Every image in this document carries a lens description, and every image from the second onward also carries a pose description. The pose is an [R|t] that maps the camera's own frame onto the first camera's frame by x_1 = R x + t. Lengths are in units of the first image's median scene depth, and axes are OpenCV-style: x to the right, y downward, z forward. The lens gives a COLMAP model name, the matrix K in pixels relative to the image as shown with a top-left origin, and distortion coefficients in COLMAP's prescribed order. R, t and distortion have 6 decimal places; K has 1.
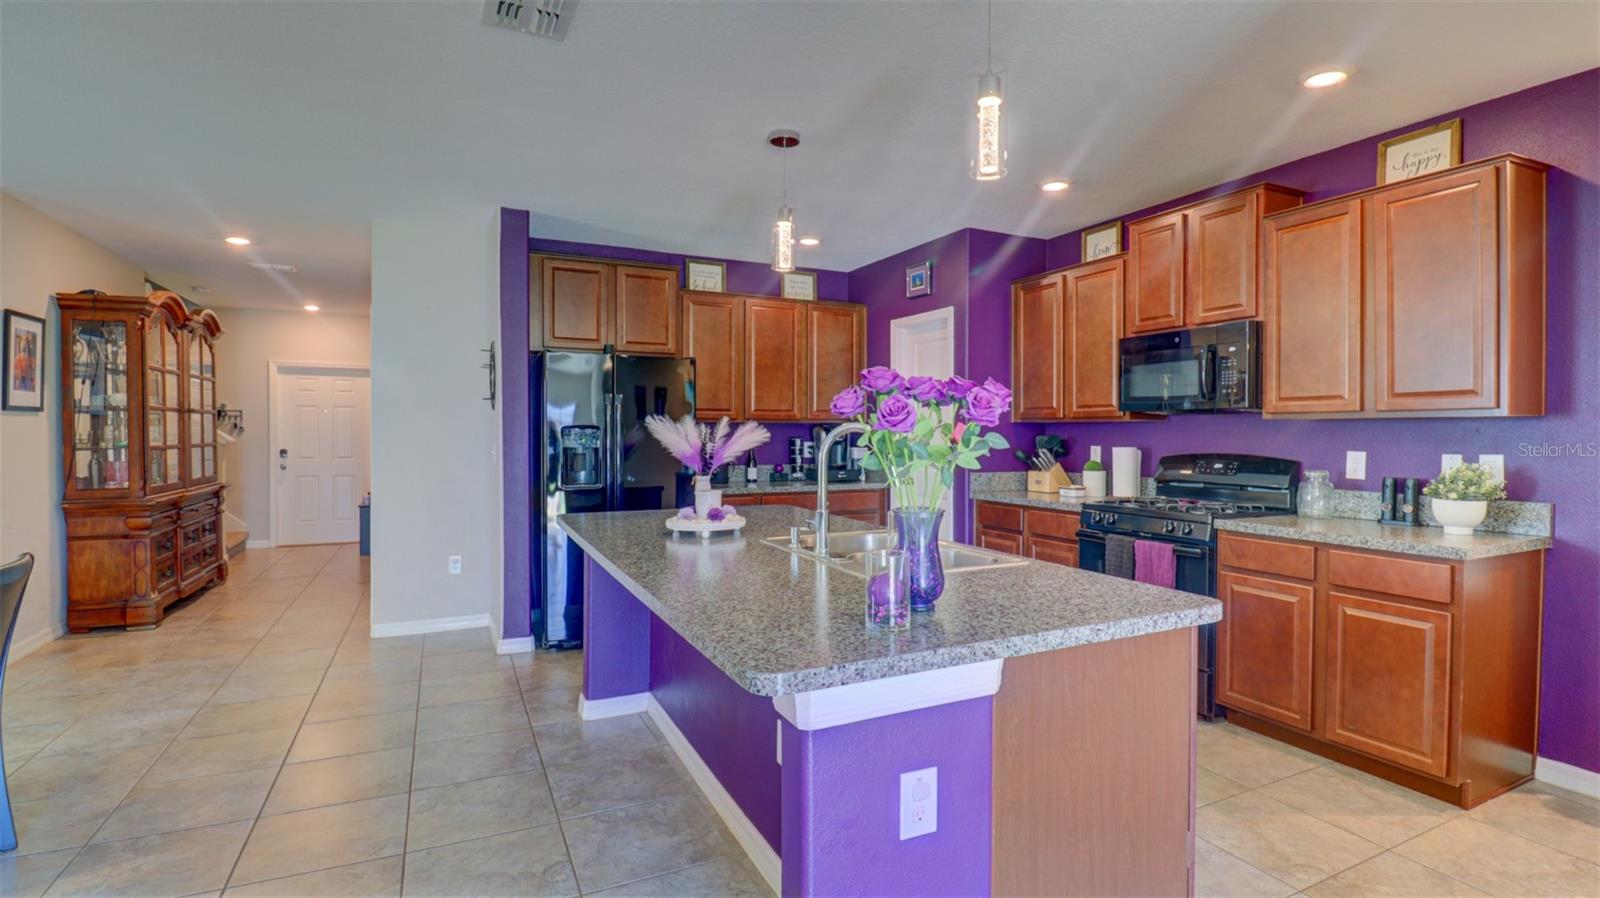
lens RADIAL K [[721.3, 0, 795.4], [0, 721.3, 447.8], [0, 0, 1]] dist [0.001197, -0.009895]
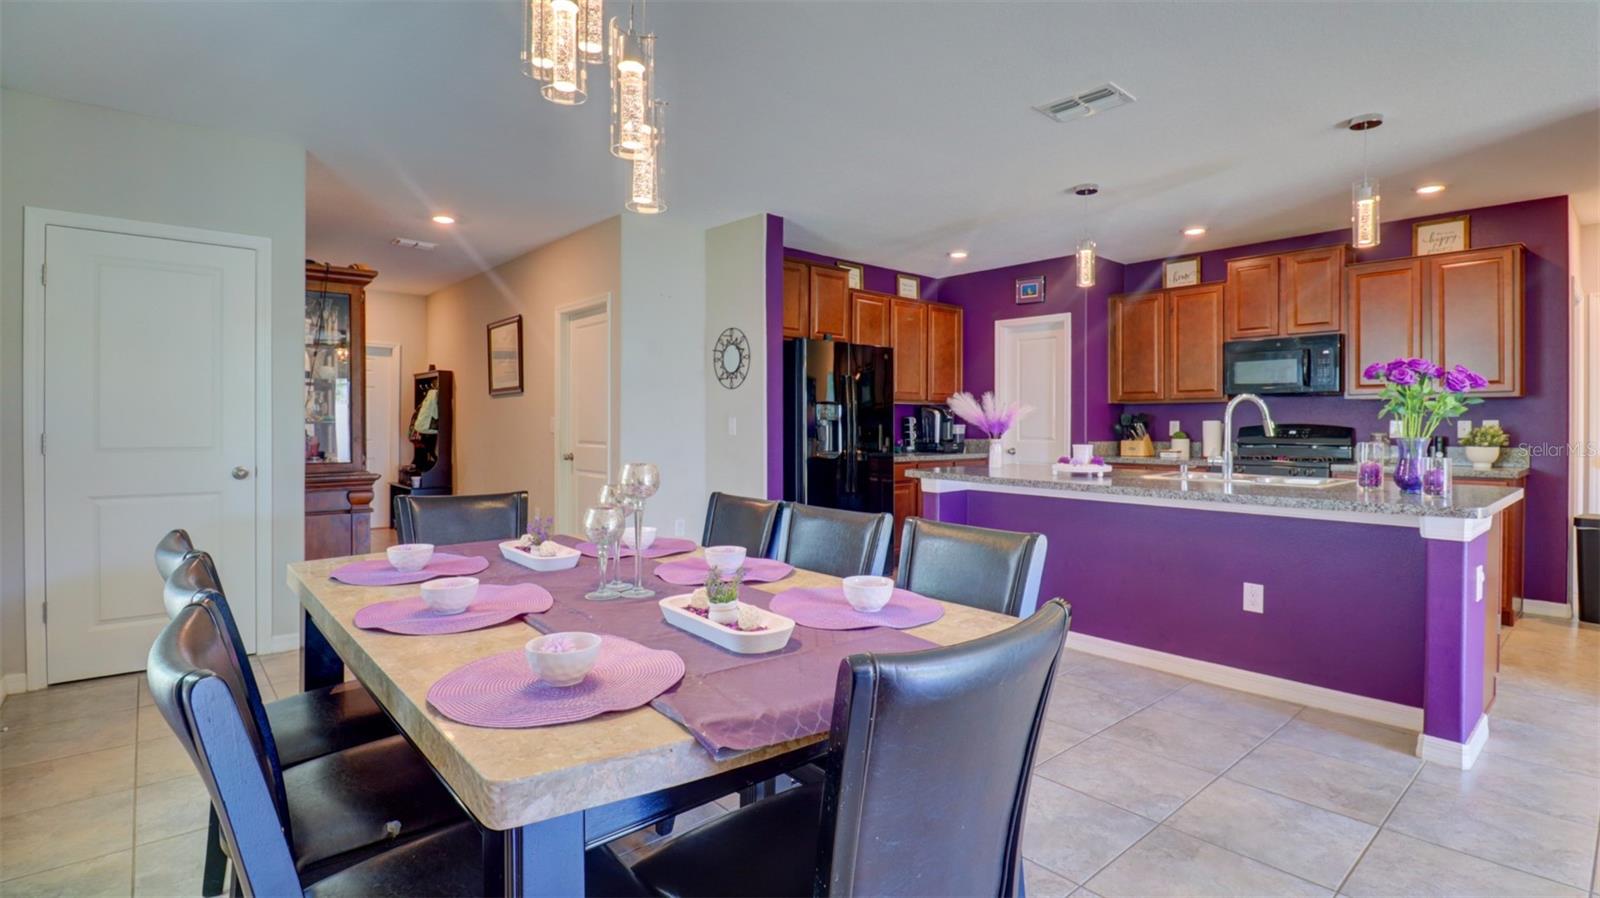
lens RADIAL K [[721.3, 0, 790.5], [0, 721.3, 428.4], [0, 0, 1]] dist [0.001197, -0.009895]
pose [[0.969040, -0.000882, 0.246902, -0.691426], [0.004596, 0.999885, -0.014466, 0.031119], [-0.246861, 0.015153, 0.968932, -0.139085]]
